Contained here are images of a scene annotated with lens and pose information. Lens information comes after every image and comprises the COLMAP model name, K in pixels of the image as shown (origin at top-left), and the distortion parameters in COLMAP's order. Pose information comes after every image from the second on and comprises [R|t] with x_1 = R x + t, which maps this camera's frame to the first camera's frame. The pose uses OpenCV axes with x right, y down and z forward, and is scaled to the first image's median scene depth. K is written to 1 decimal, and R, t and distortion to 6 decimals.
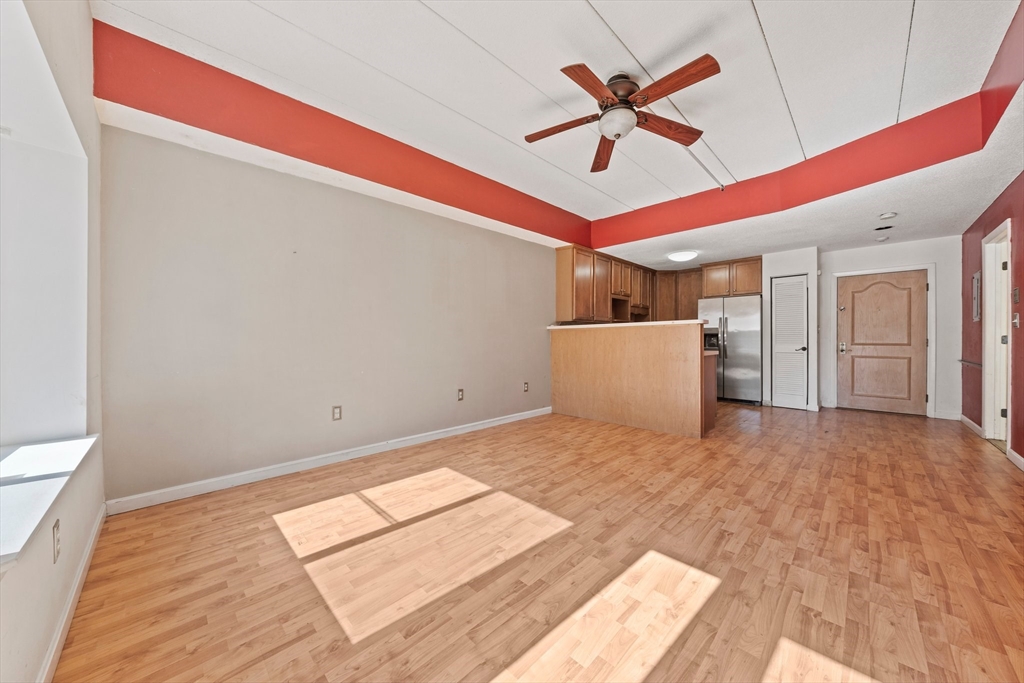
lens RADIAL K [[351.4, 0, 511.1], [0, 351.4, 342.4], [0, 0, 1]] dist [-0.004225, -0.000294]
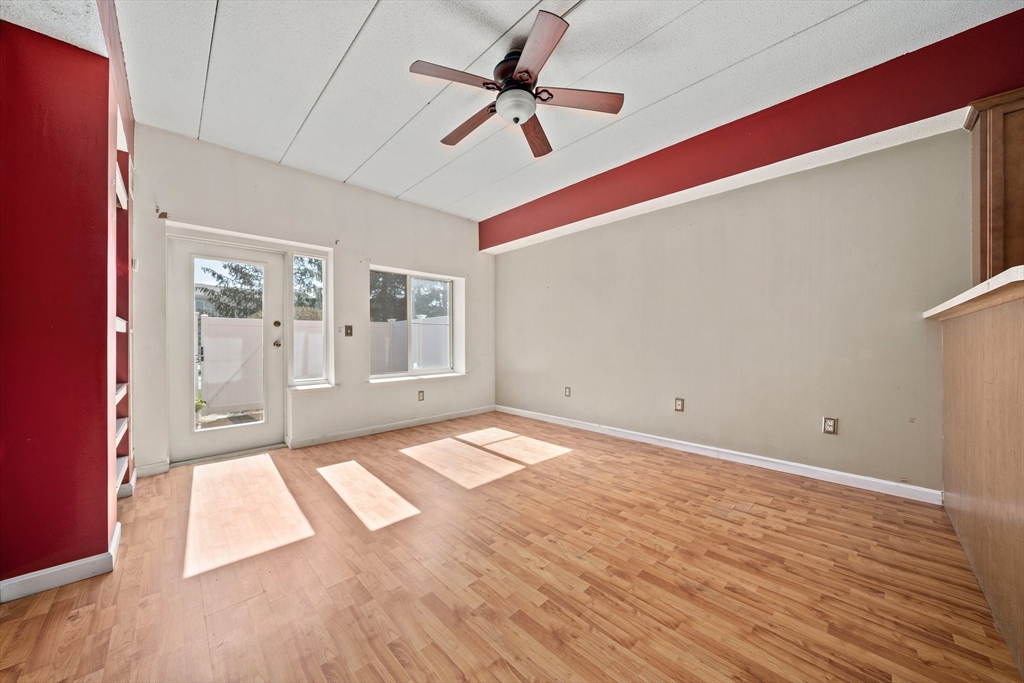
lens RADIAL K [[351.4, 0, 504.5], [0, 351.4, 340.3], [0, 0, 1]] dist [-0.004225, -0.000294]
pose [[-0.016338, 0.003773, -0.999859, 1.060082], [-0.004891, 0.999981, 0.003853, -0.014705], [0.999855, 0.004953, -0.016319, 0.855845]]
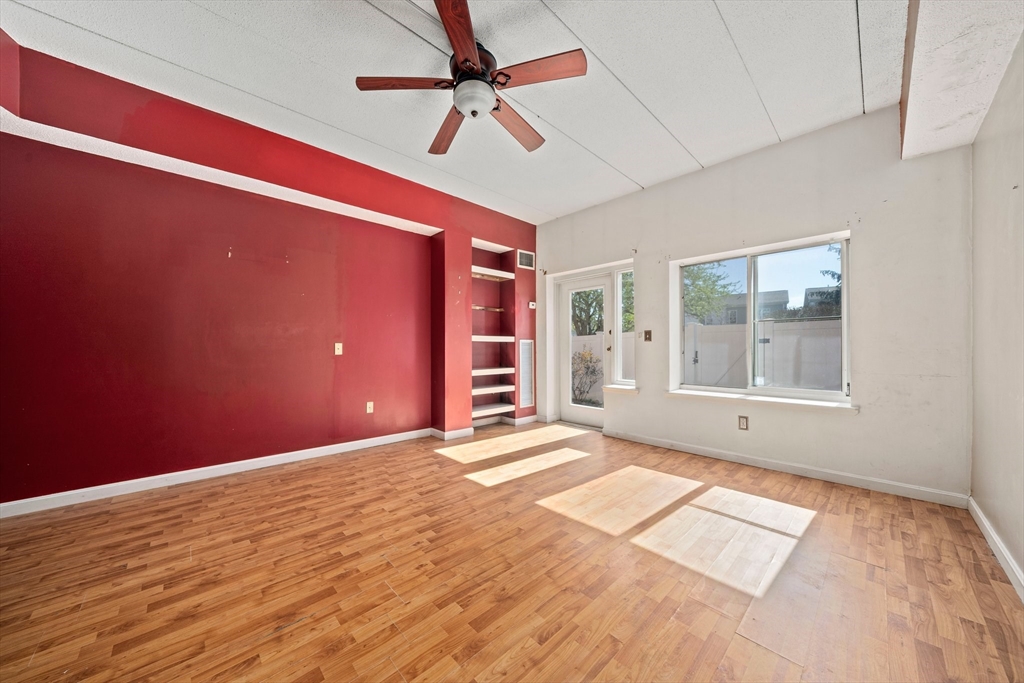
lens RADIAL K [[351.4, 0, 510.0], [0, 351.4, 350.3], [0, 0, 1]] dist [-0.004225, -0.000294]
pose [[-0.999671, 0.006035, 0.024939, 0.171789], [0.006472, 0.999827, 0.017465, -0.014780], [-0.024829, 0.017621, -0.999536, 1.624144]]
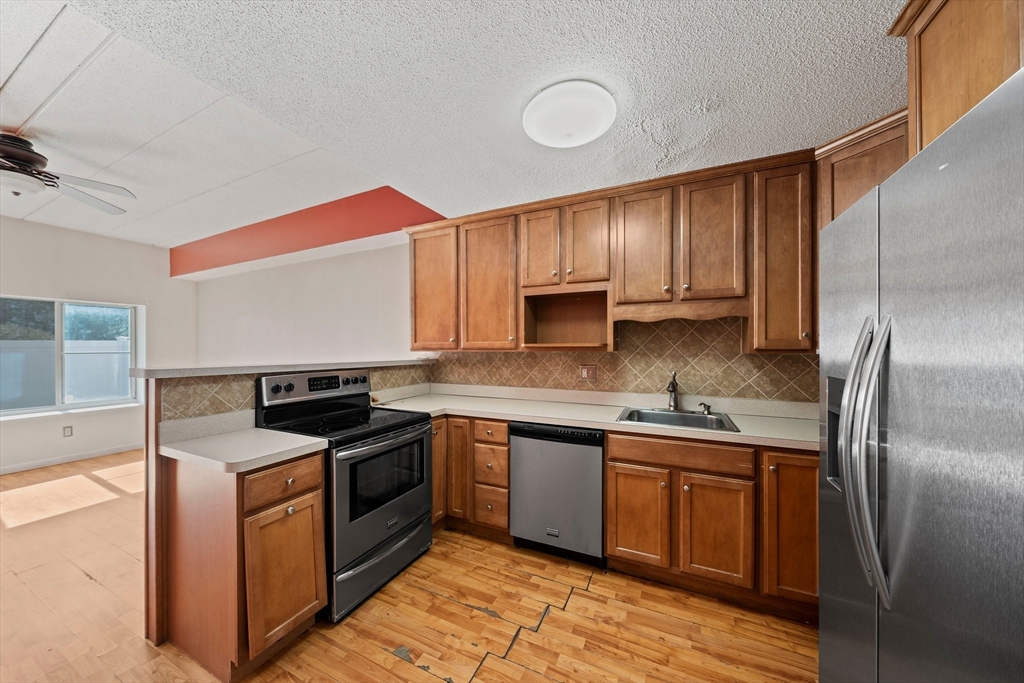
lens RADIAL K [[351.4, 0, 504.4], [0, 351.4, 347.9], [0, 0, 1]] dist [-0.004225, -0.000294]
pose [[0.330284, 0.001585, -0.943880, 1.496807], [-0.005799, 0.999983, -0.000350, -0.123994], [0.943864, 0.005589, 0.330288, 1.736104]]
